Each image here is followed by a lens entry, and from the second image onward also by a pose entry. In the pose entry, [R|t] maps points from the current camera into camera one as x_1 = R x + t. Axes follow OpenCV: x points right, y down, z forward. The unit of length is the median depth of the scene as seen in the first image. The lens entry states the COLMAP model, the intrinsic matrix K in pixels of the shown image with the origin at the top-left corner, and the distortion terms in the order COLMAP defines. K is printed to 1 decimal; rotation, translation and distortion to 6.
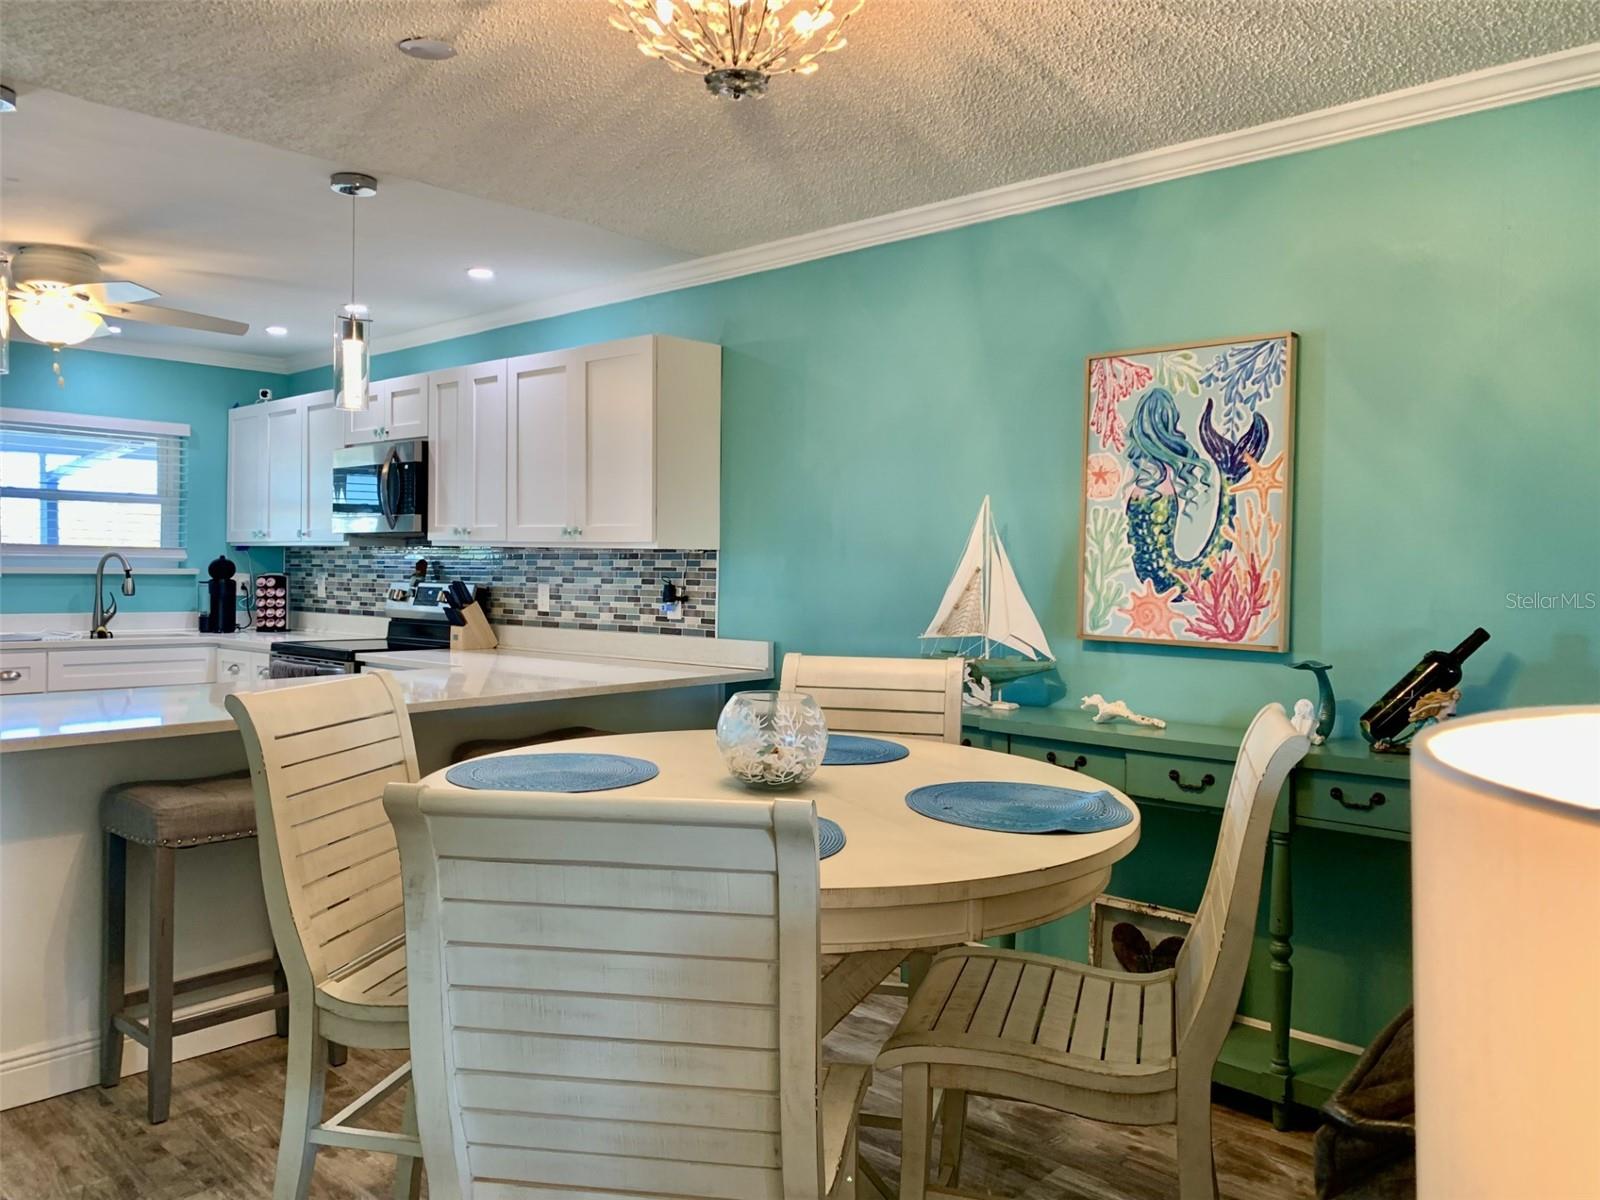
lens RADIAL K [[1231.5, 0, 785.4], [0, 1231.5, 583.7], [0, 0, 1]] dist [0.051872, -0.030998]
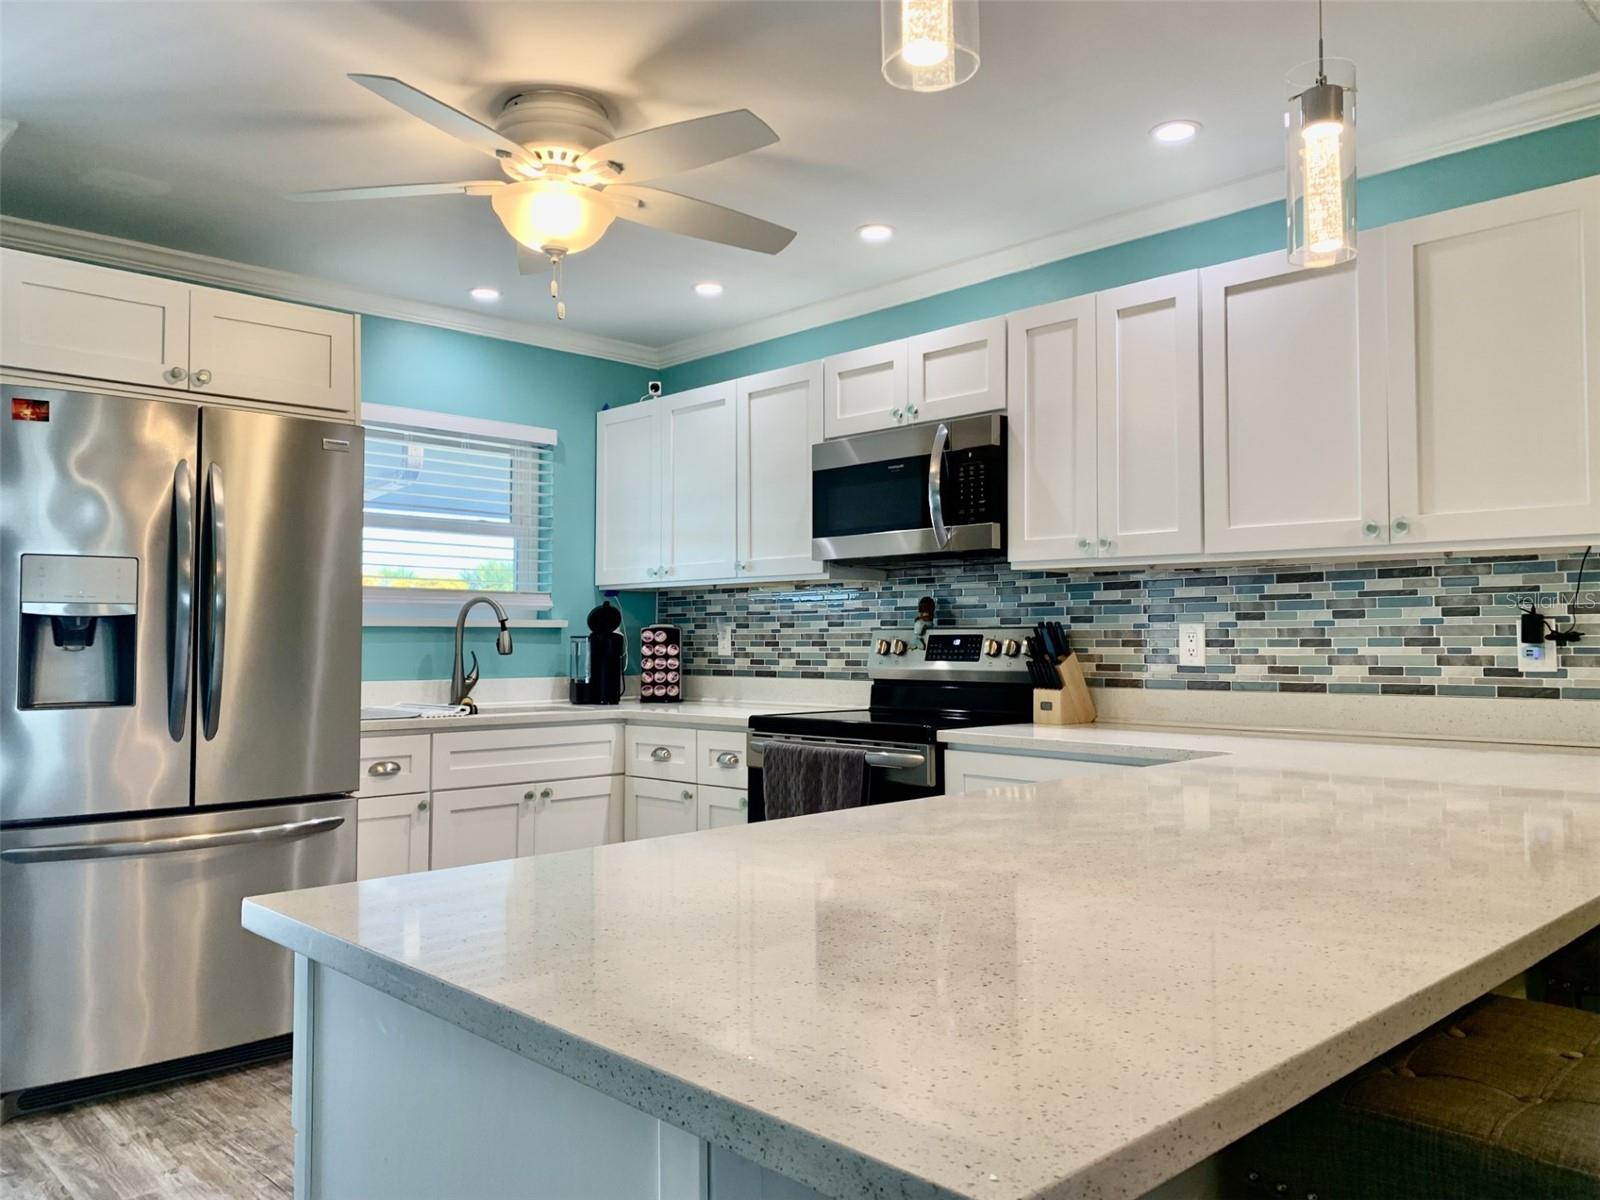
lens RADIAL K [[1191.1, 0, 793.8], [0, 1191.1, 594.7], [0, 0, 1]] dist [0.013921, -0.009599]
pose [[0.999247, -0.016051, -0.035334, -0.589856], [0.014246, 0.998610, -0.050755, 0.021665], [0.036099, 0.050213, 0.998086, 0.540644]]
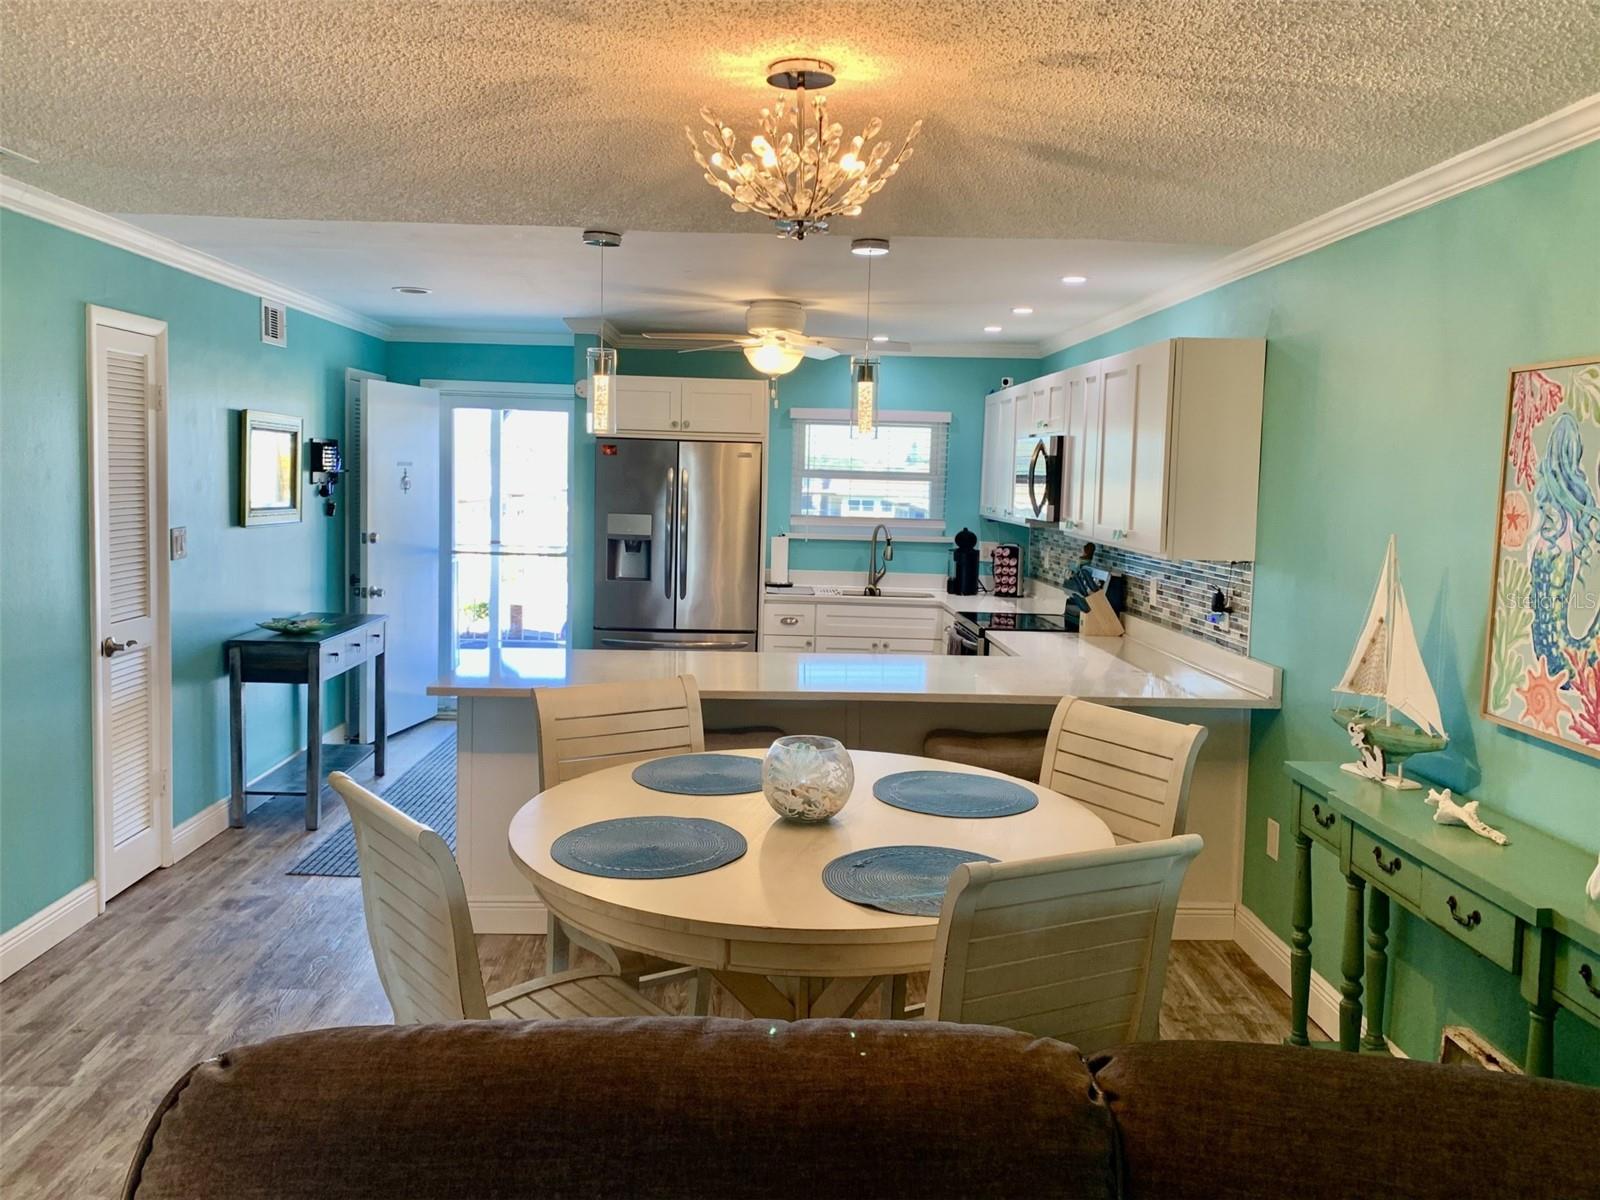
lens RADIAL K [[1319.1, 0, 770.6], [0, 1319.1, 571.7], [0, 0, 1]] dist [0.056631, -0.048014]
pose [[0.700911, 0.058370, -0.710857, 0.527315], [-0.023879, 0.998007, 0.058404, -0.091181], [0.712849, -0.023961, 0.700908, 0.050616]]
